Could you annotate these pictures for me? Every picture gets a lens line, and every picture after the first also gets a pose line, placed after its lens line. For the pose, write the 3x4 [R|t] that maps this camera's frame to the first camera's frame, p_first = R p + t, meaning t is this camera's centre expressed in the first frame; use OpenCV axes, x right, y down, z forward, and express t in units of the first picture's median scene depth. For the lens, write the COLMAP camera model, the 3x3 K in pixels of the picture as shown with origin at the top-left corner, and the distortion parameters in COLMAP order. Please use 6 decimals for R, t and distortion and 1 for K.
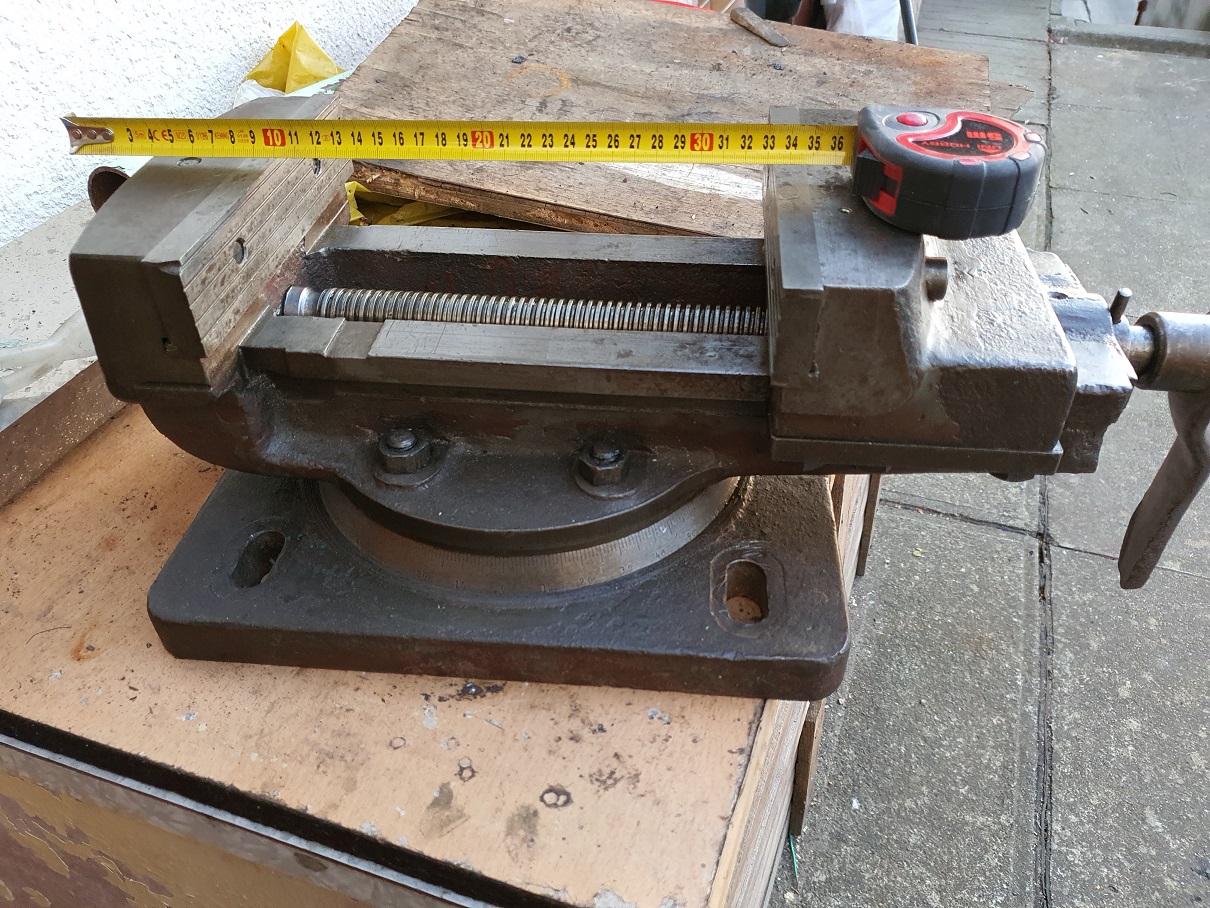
lens RADIAL K [[920.4, 0, 605.0], [0, 920.4, 454.0], [0, 0, 1]] dist [0.008630, 0.006226]
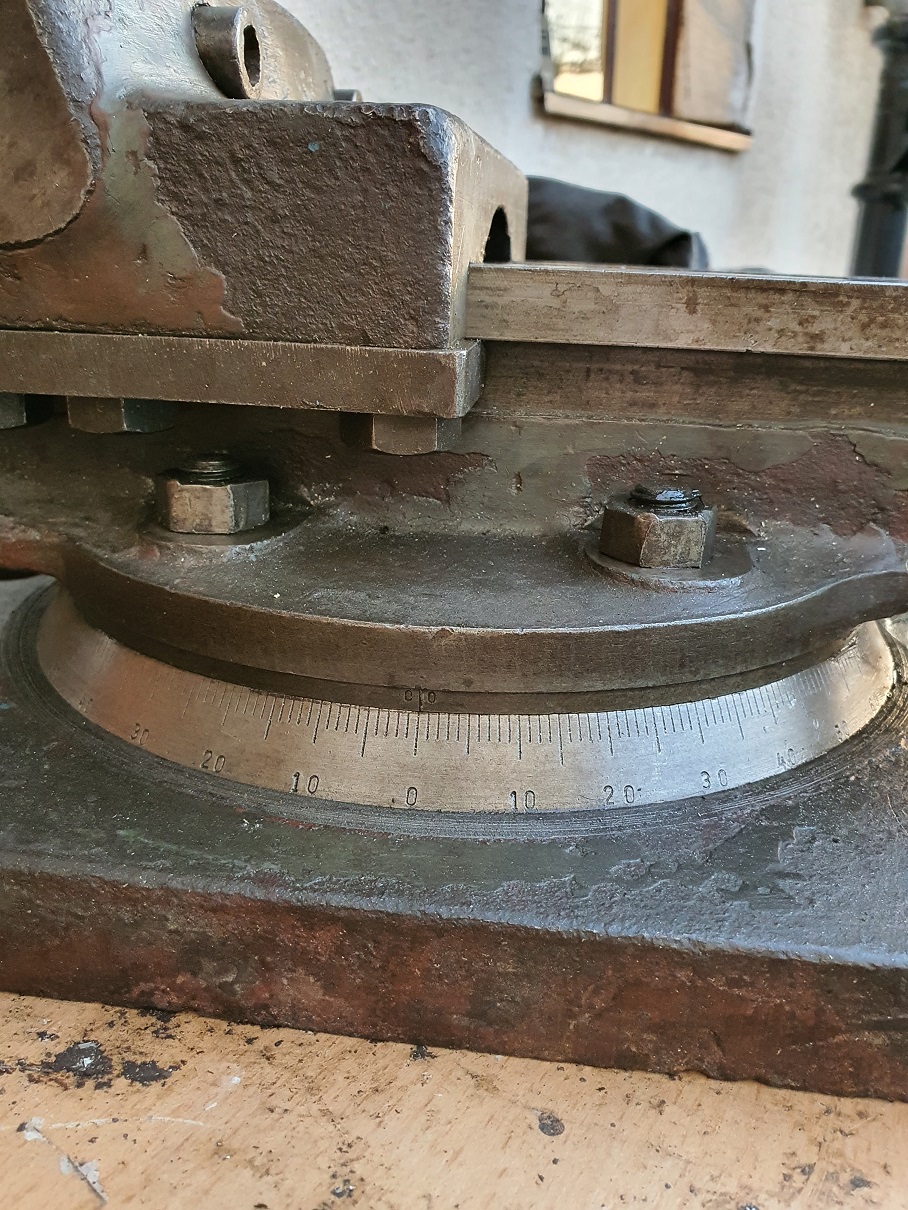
lens RADIAL K [[943.0, 0, 426.3], [0, 943.0, 604.8], [0, 0, 1]] dist [0.006305, -0.119845]
pose [[0.997740, 0.055267, -0.038228, -0.096171], [-0.064697, 0.943822, -0.324060, 0.205006], [0.018171, 0.325800, 0.945264, 0.605461]]
